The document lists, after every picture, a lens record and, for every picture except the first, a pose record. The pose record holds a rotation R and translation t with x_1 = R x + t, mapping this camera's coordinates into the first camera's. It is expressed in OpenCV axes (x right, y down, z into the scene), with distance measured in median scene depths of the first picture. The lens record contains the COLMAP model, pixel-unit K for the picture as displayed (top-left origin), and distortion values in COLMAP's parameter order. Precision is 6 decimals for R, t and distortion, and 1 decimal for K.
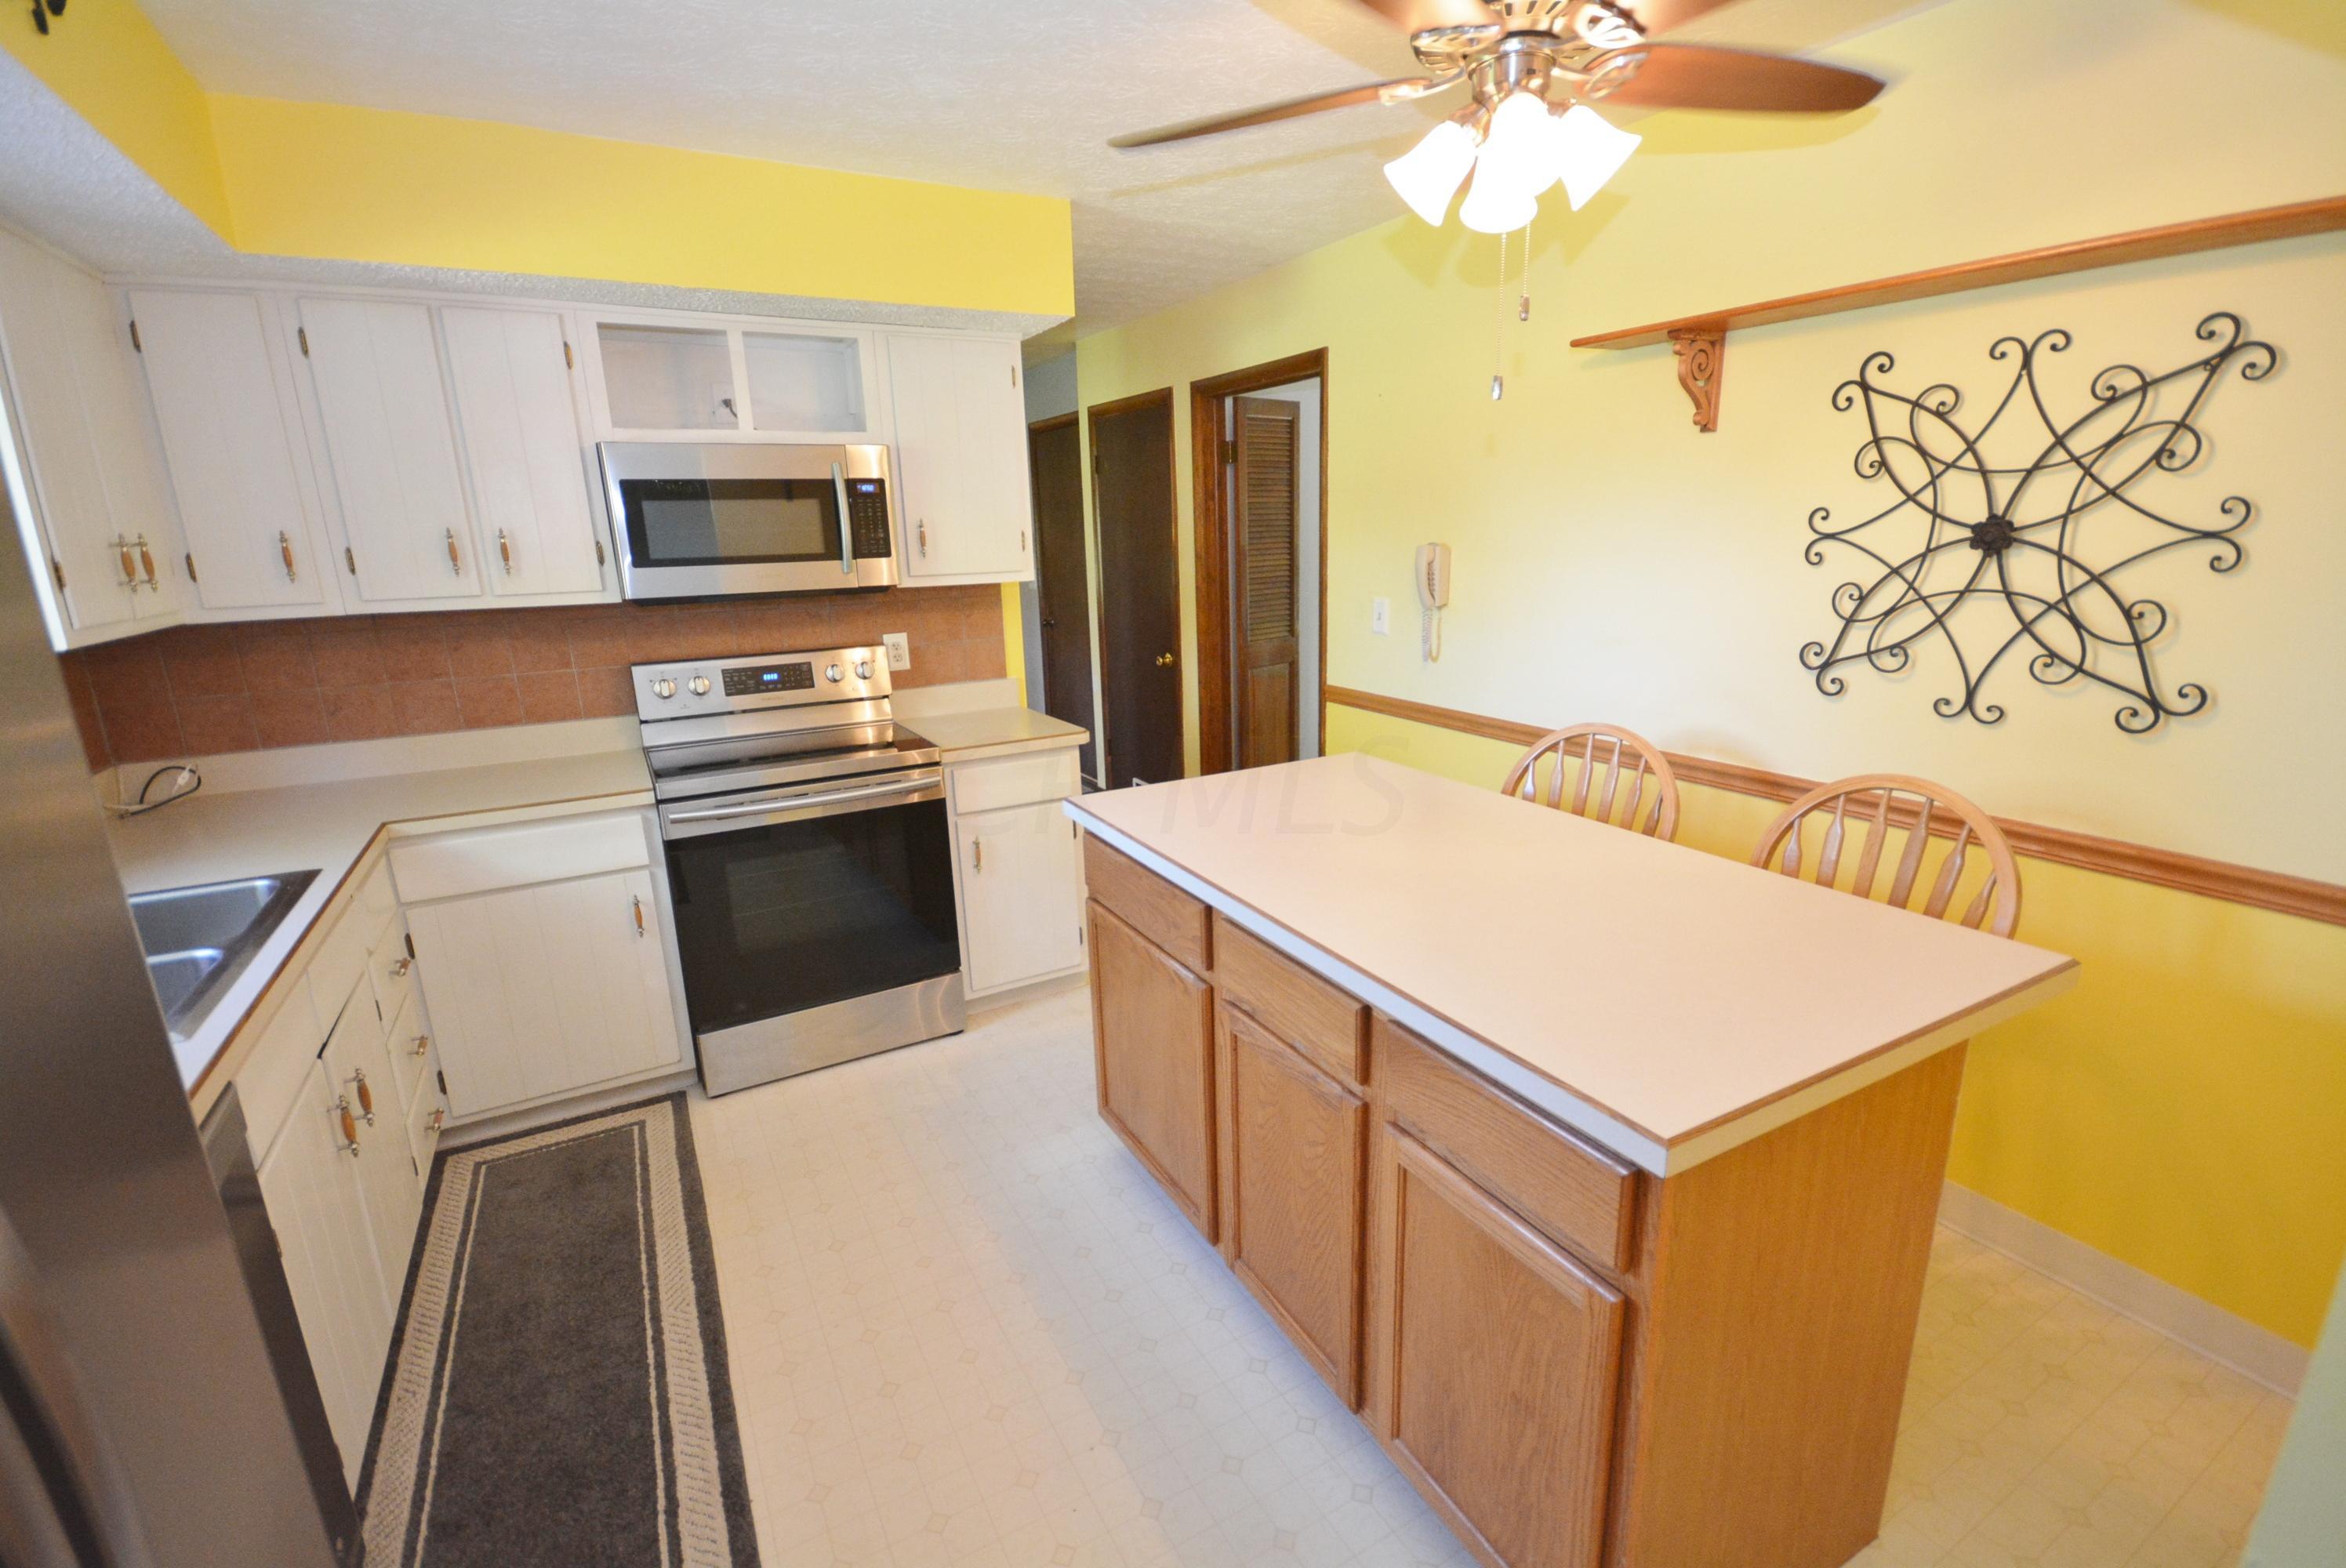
lens RADIAL K [[1025.6, 0, 1179.0], [0, 1025.6, 793.4], [0, 0, 1]] dist [0.000644, -0.008415]
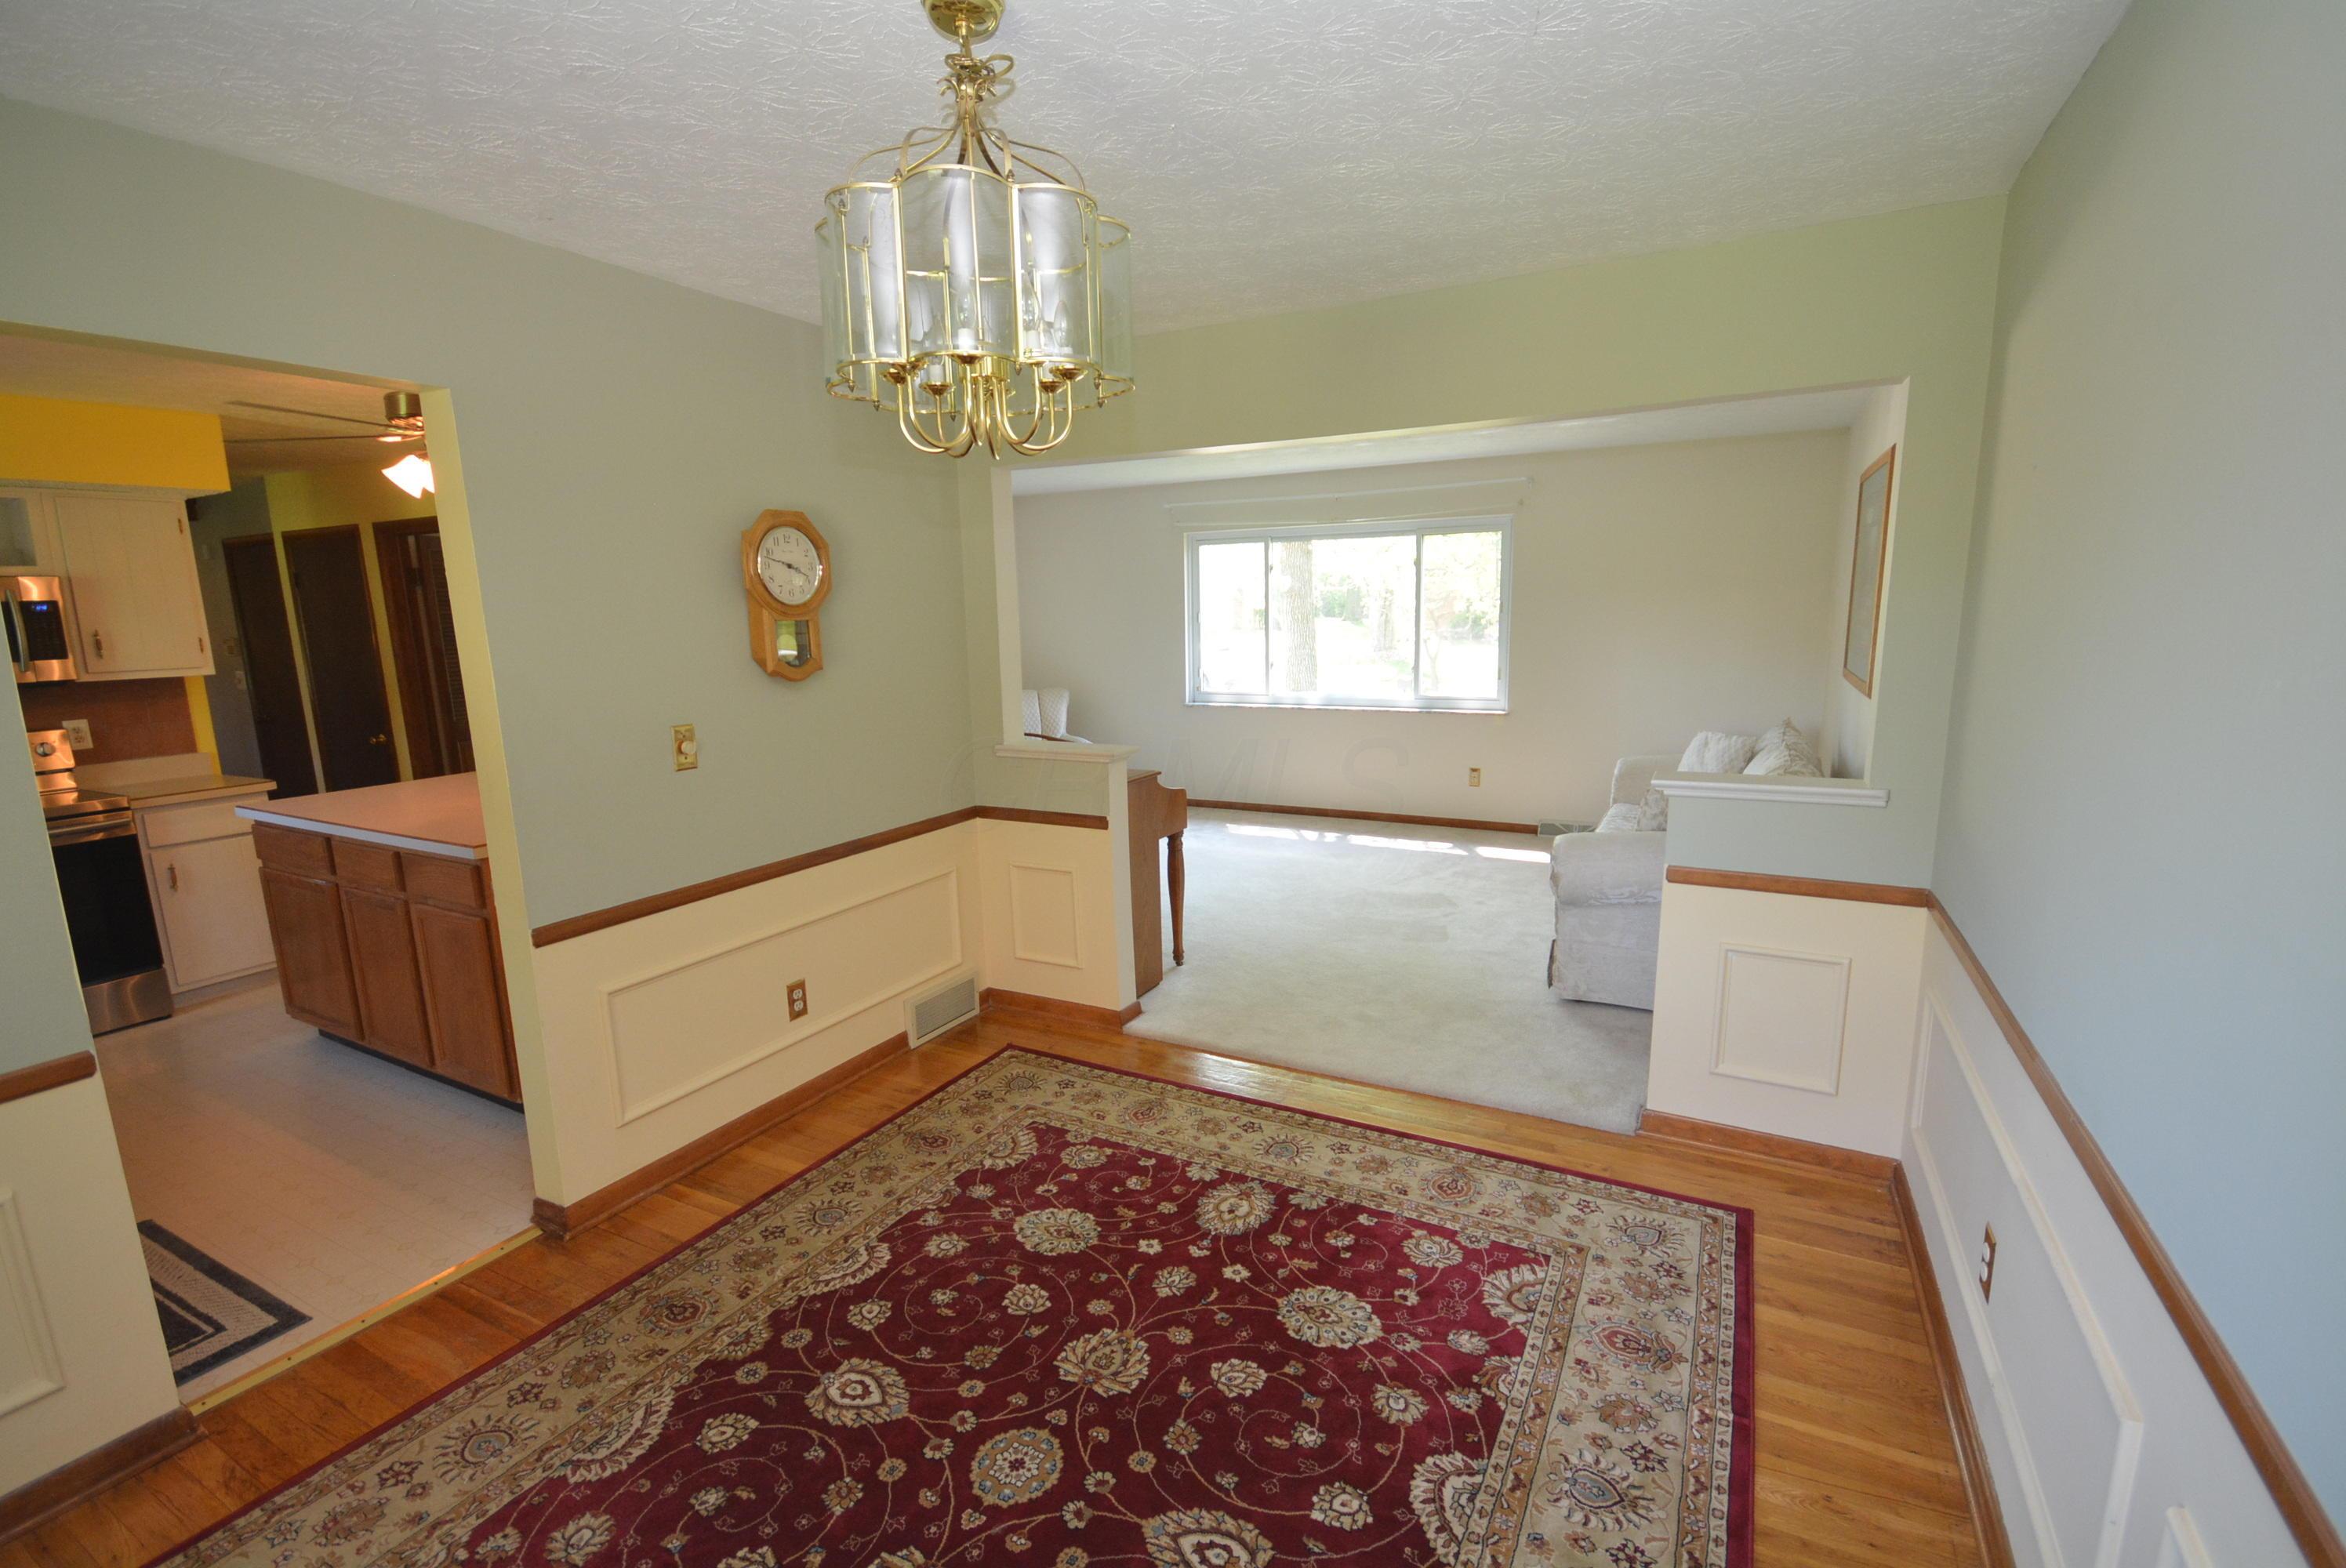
lens RADIAL K [[1032.5, 0, 1162.1], [0, 1032.5, 793.4], [0, 0, 1]] dist [0.018579, -0.017664]
pose [[0.848115, -0.089843, 0.522139, 0.177966], [0.138560, 0.988830, -0.054918, 0.181750], [-0.511373, 0.118925, 0.851090, -0.719217]]
